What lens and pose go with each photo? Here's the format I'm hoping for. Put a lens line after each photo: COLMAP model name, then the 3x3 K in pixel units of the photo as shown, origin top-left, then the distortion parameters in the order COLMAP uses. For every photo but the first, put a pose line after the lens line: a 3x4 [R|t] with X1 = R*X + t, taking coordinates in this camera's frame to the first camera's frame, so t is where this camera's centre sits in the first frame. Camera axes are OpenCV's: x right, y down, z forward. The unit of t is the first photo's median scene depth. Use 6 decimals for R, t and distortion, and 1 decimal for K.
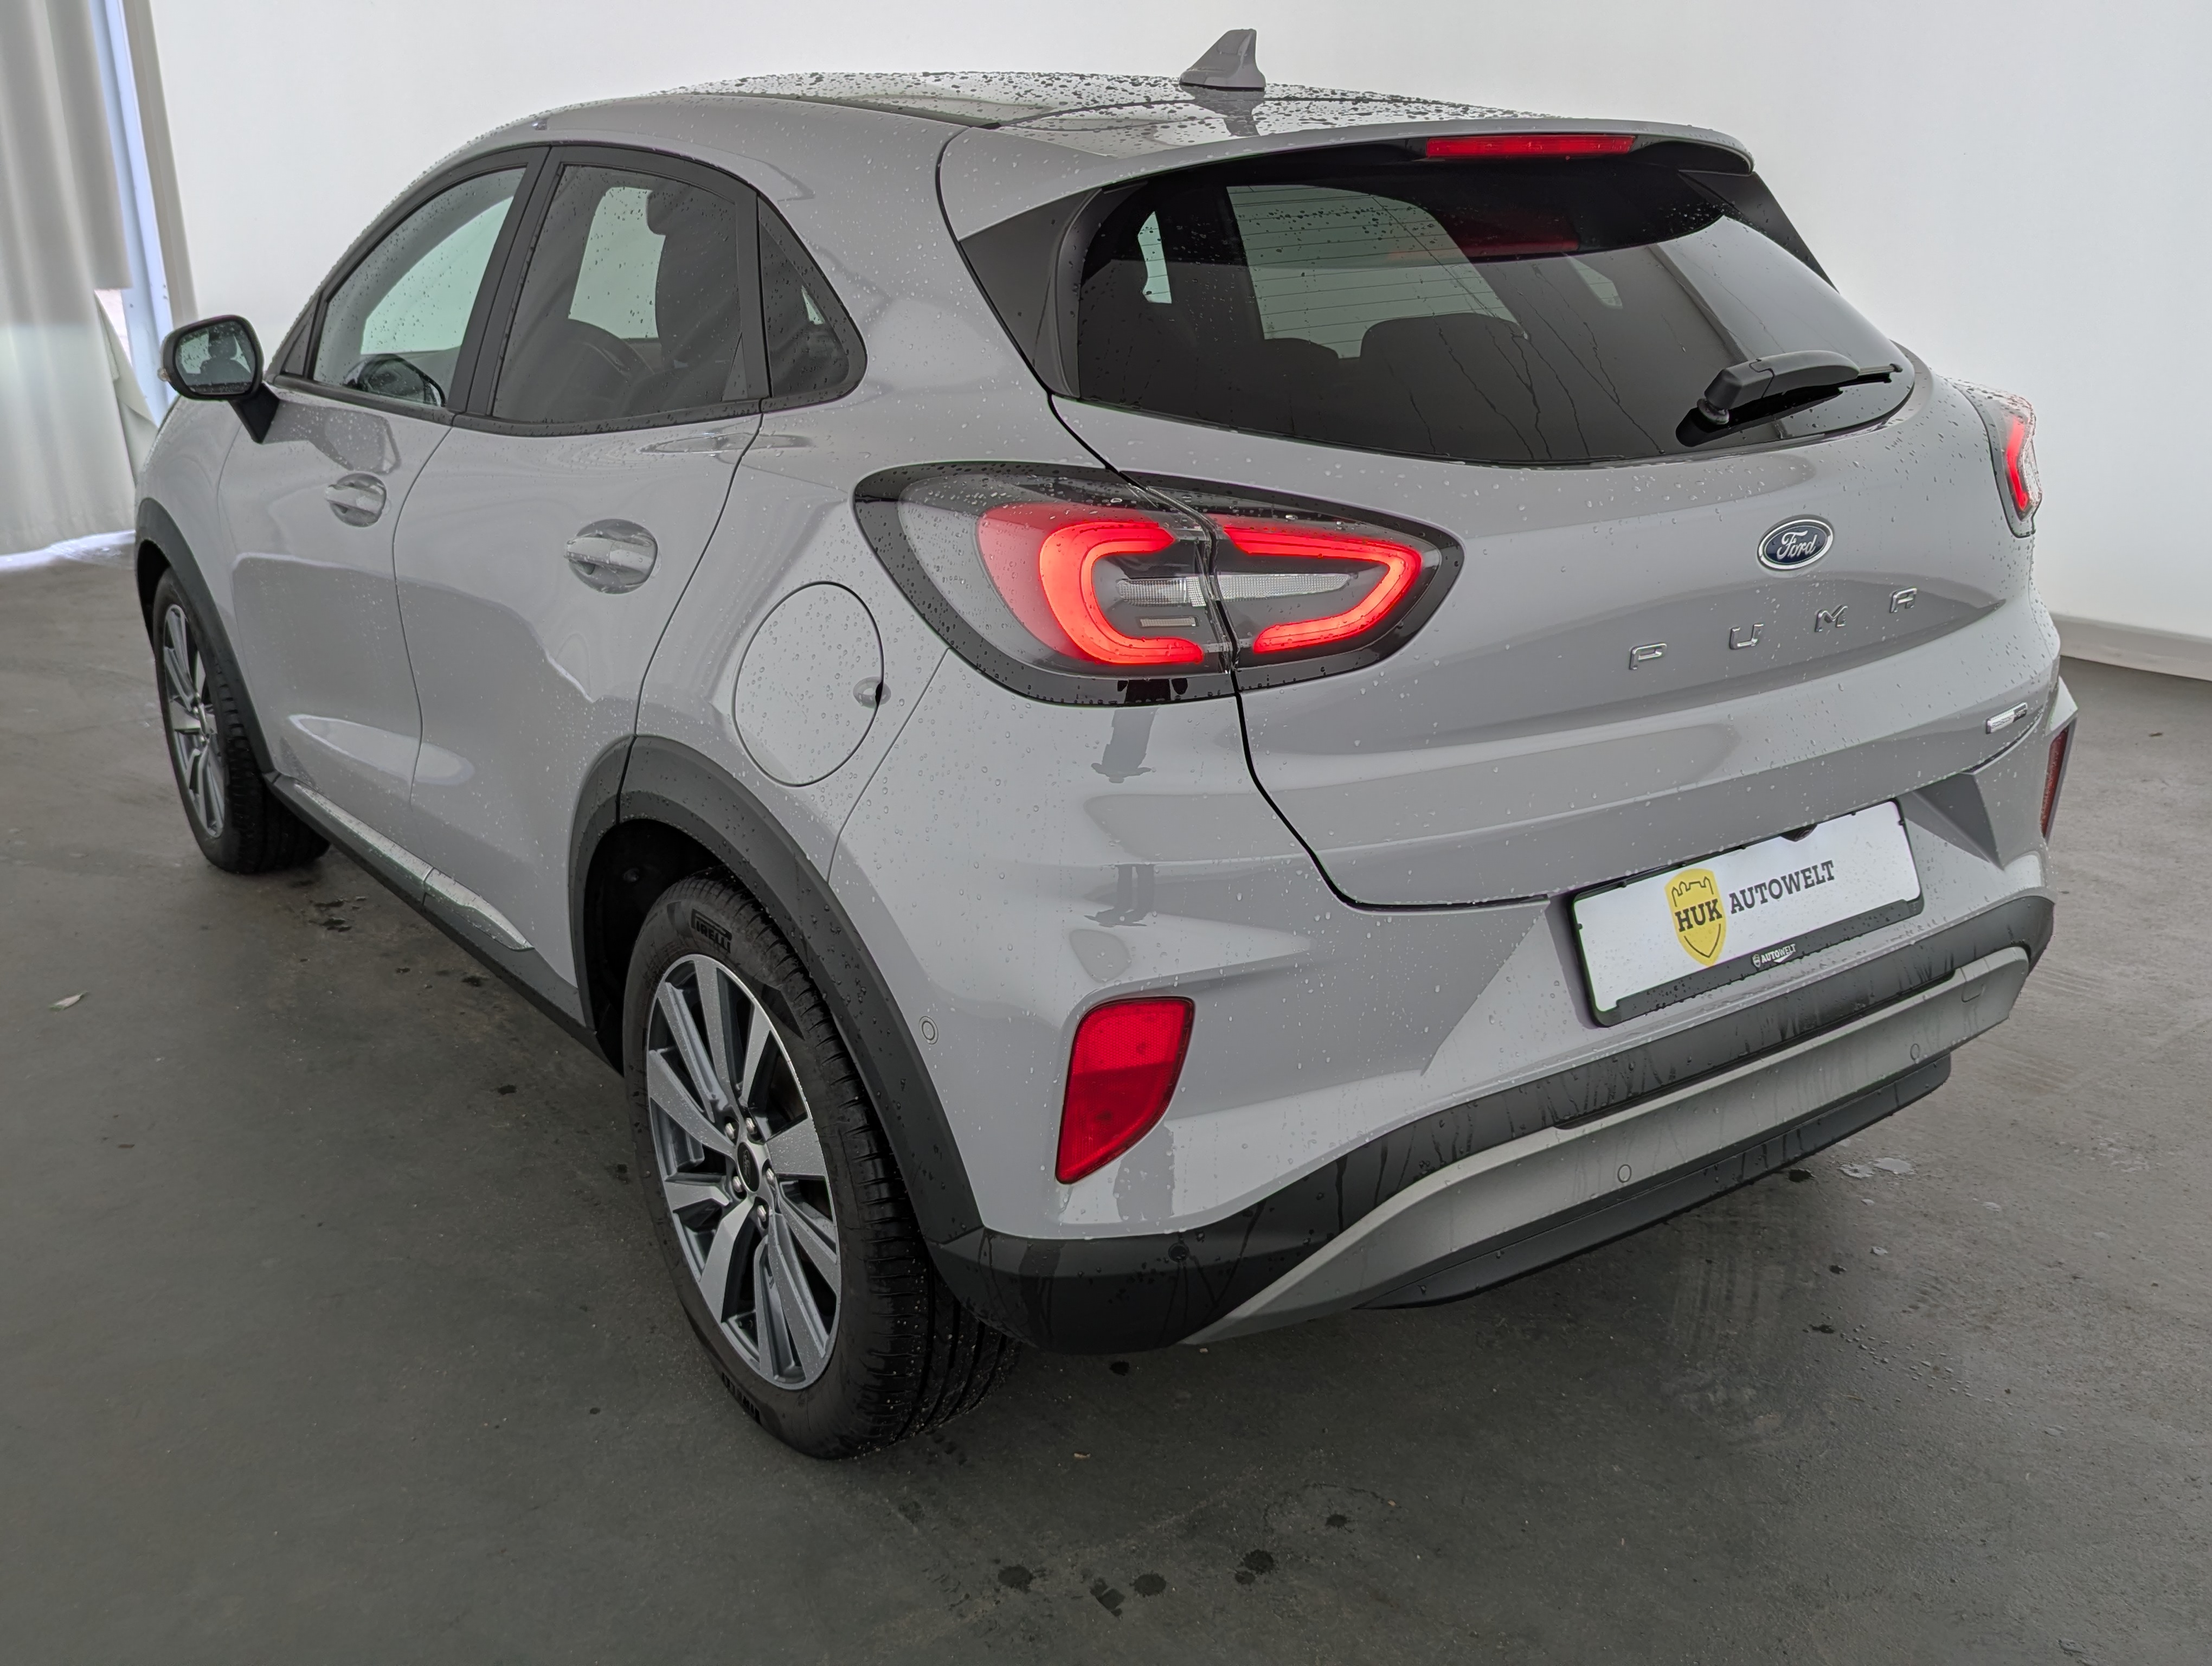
lens RADIAL K [[2114.4, 0, 1107.6], [0, 2114.4, 762.0], [0, 0, 1]] dist [0.003363, -0.006232]
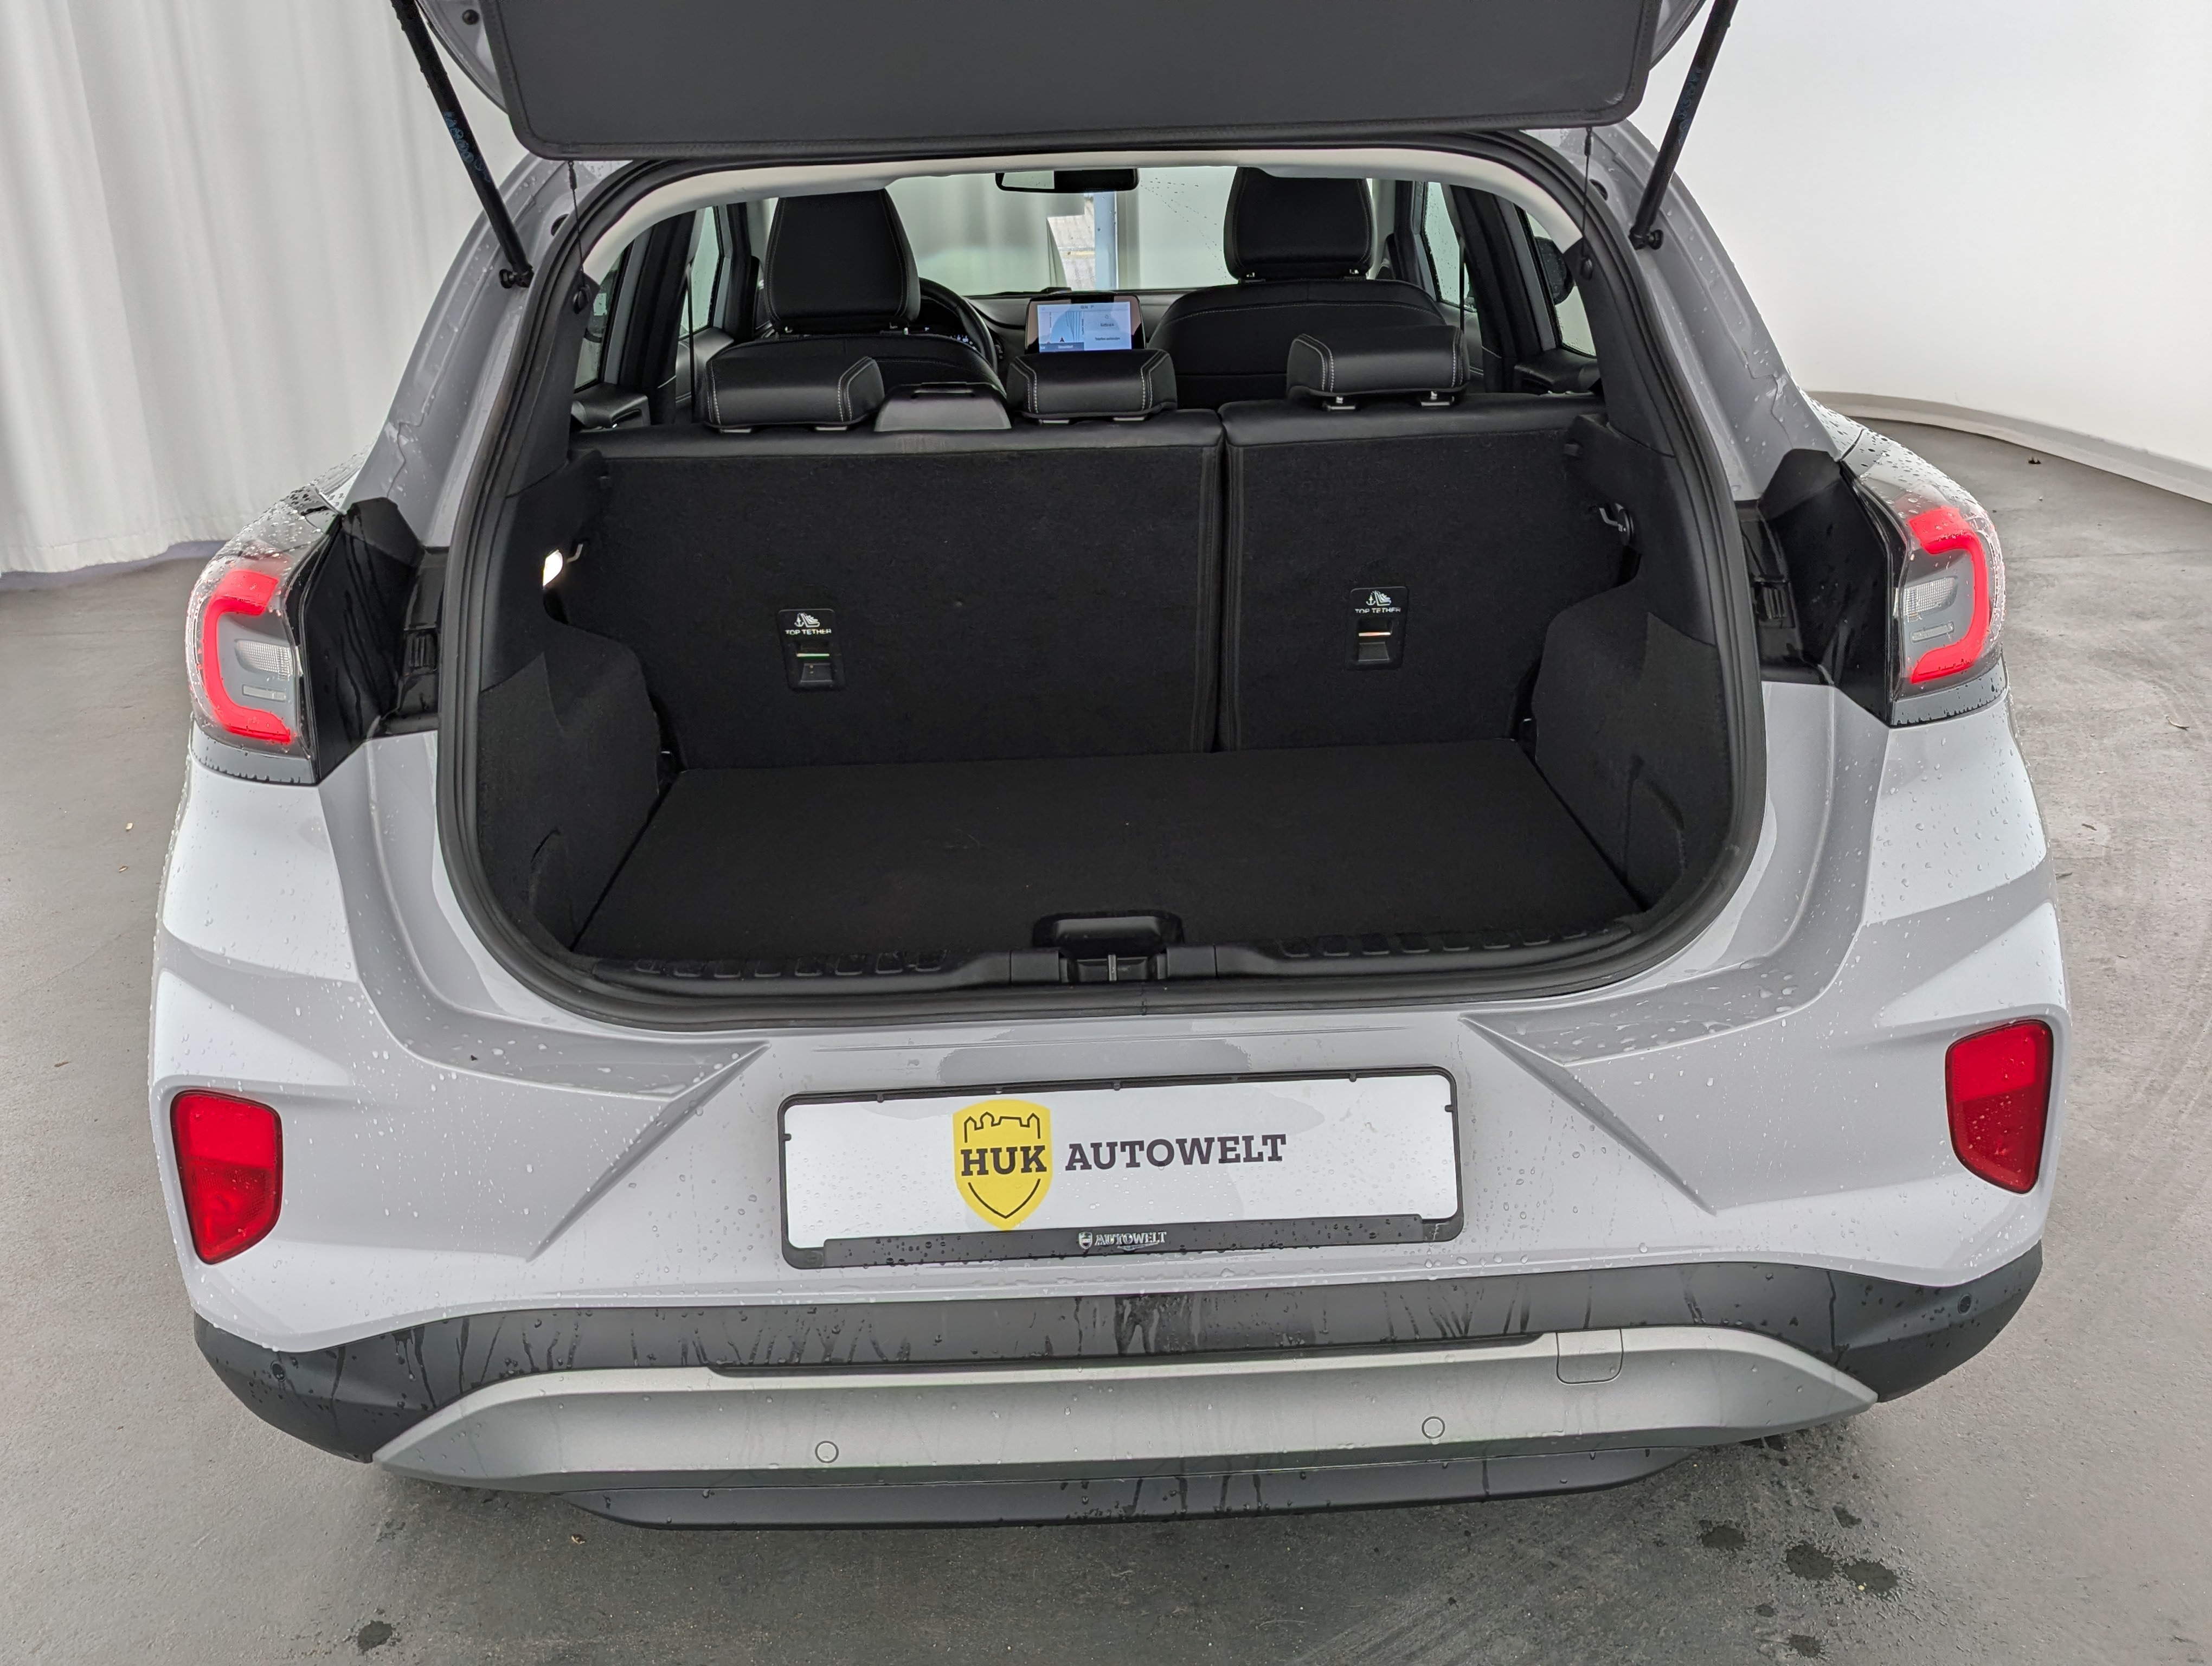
lens RADIAL K [[1960.3, 0, 1106.0], [0, 1960.3, 833.0], [0, 0, 1]] dist [0.032112, -0.006843]
pose [[0.820100, 0.169110, -0.546661, 0.672347], [-0.136068, 0.985563, 0.100755, -0.119713], [0.555807, -0.008246, 0.831270, 0.429433]]
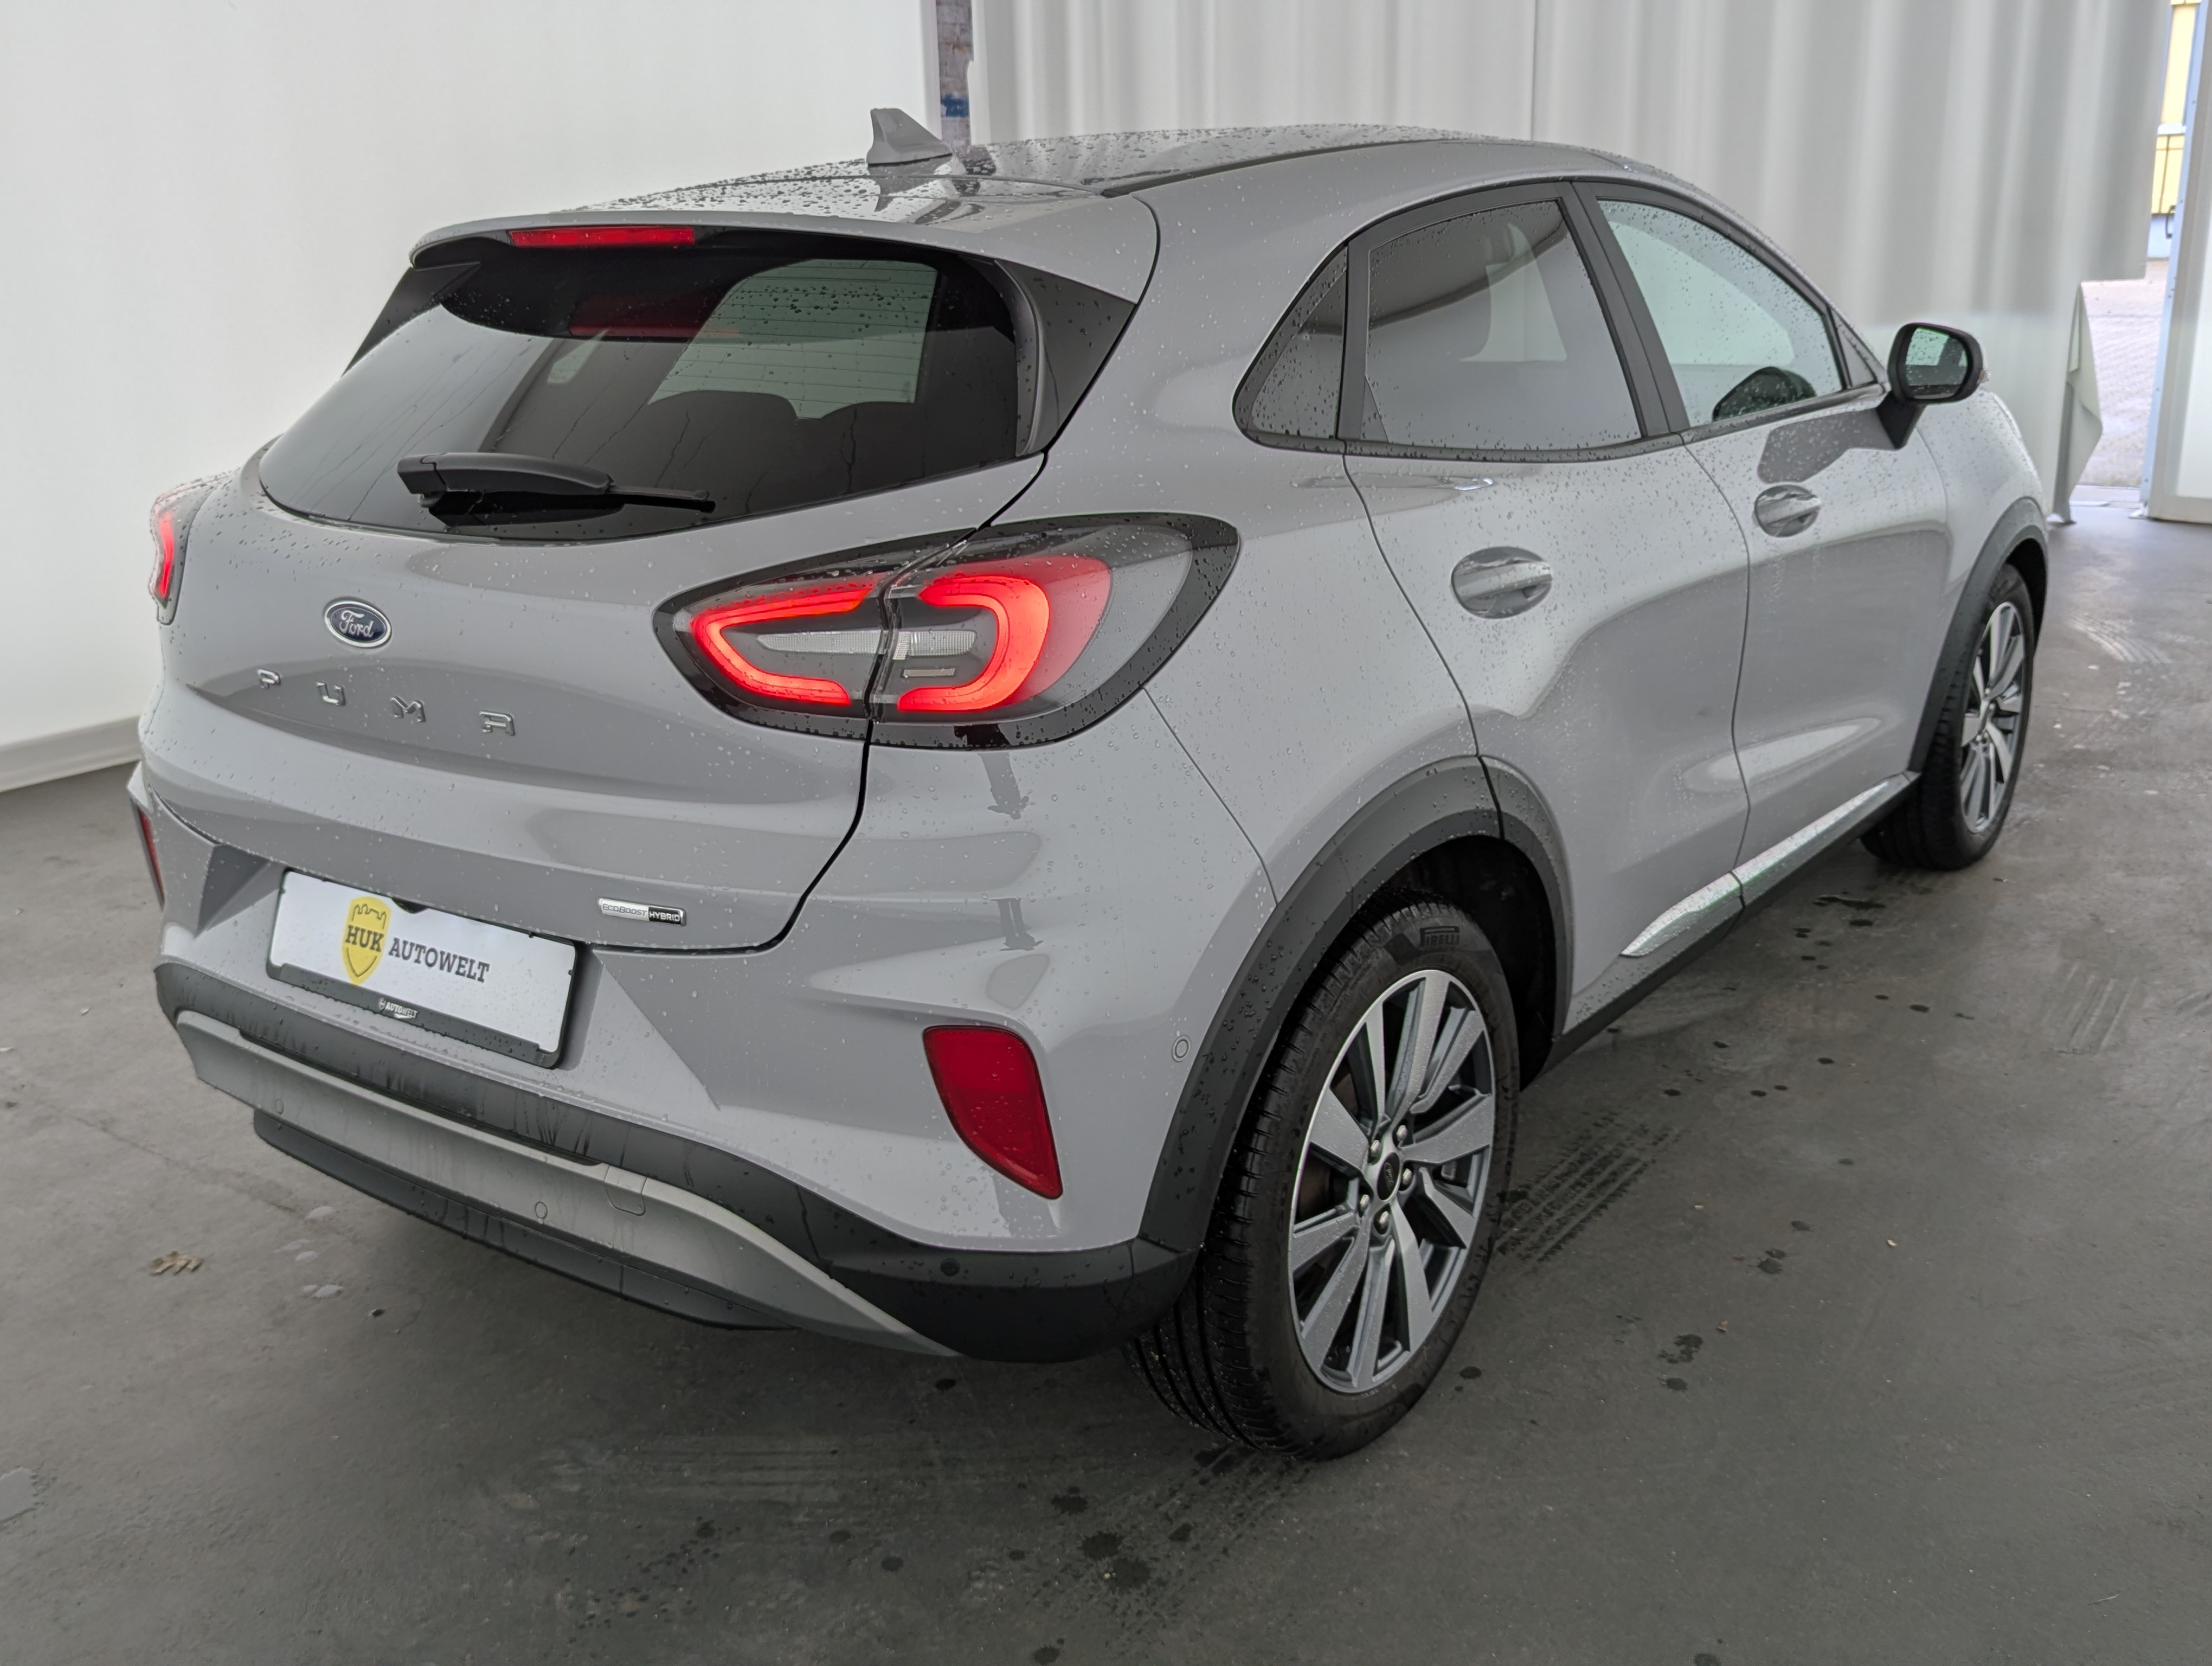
lens RADIAL K [[1960.3, 0, 1106.0], [0, 1960.3, 833.0], [0, 0, 1]] dist [0.032112, -0.006843]
pose [[0.317136, 0.275353, -0.907527, 1.311886], [-0.250103, 0.947331, 0.200031, -0.280697], [0.914808, 0.163538, 0.369299, 0.958633]]
